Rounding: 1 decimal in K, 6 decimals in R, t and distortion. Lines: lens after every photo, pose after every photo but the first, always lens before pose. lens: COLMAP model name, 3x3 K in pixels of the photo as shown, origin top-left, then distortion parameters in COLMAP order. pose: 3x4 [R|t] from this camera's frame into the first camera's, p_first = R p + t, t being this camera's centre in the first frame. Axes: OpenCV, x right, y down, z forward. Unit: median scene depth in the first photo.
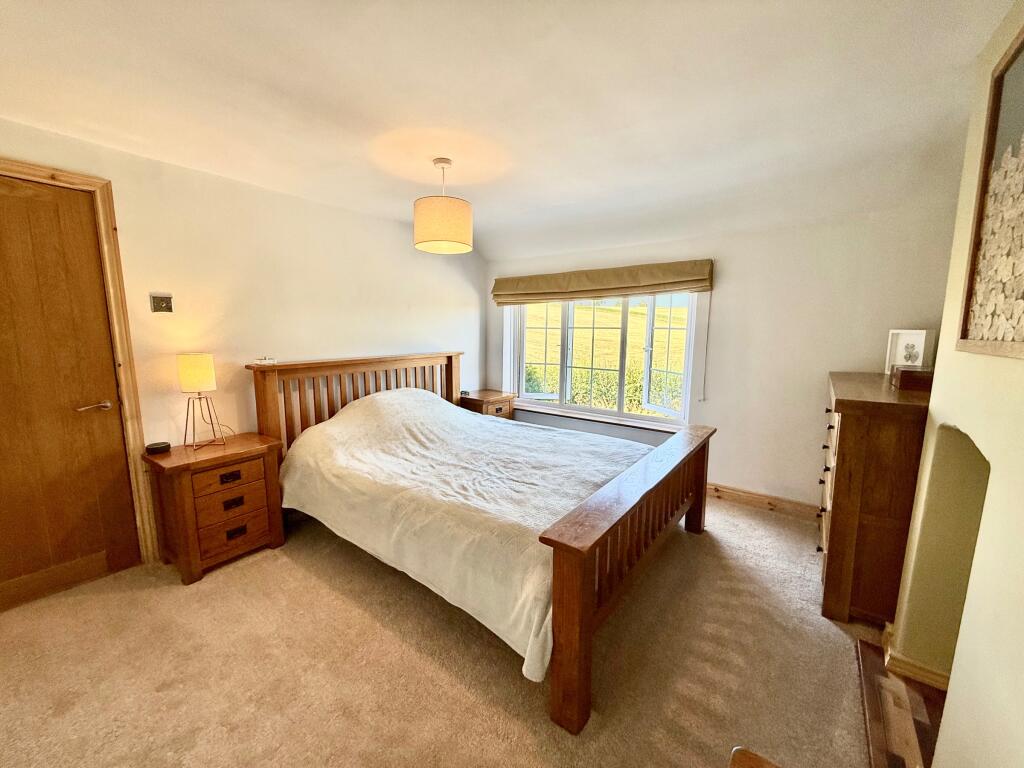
lens RADIAL K [[410.5, 0, 511.1], [0, 410.5, 383.9], [0, 0, 1]] dist [0.001544, 0.000188]
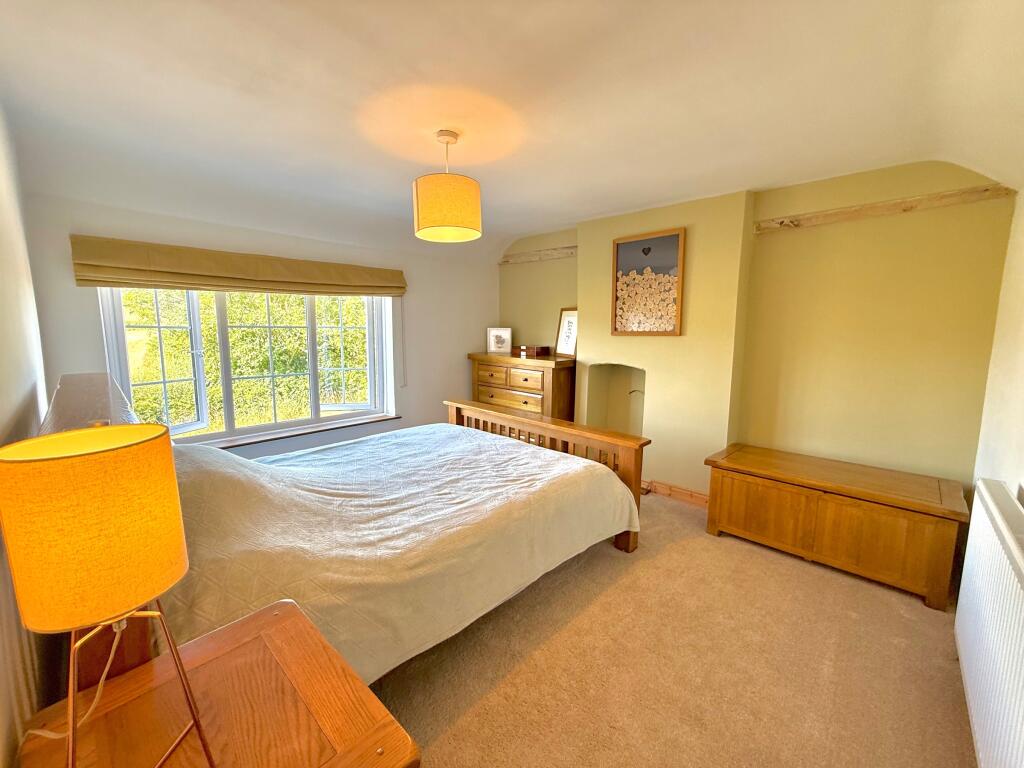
lens RADIAL K [[410.5, 0, 508.1], [0, 410.5, 385.8], [0, 0, 1]] dist [0.001544, 0.000188]
pose [[0.113019, -0.142528, 0.983317, -0.950893], [0.129295, 0.983353, 0.127672, -0.103521], [-0.985144, 0.112709, 0.129566, 0.721580]]
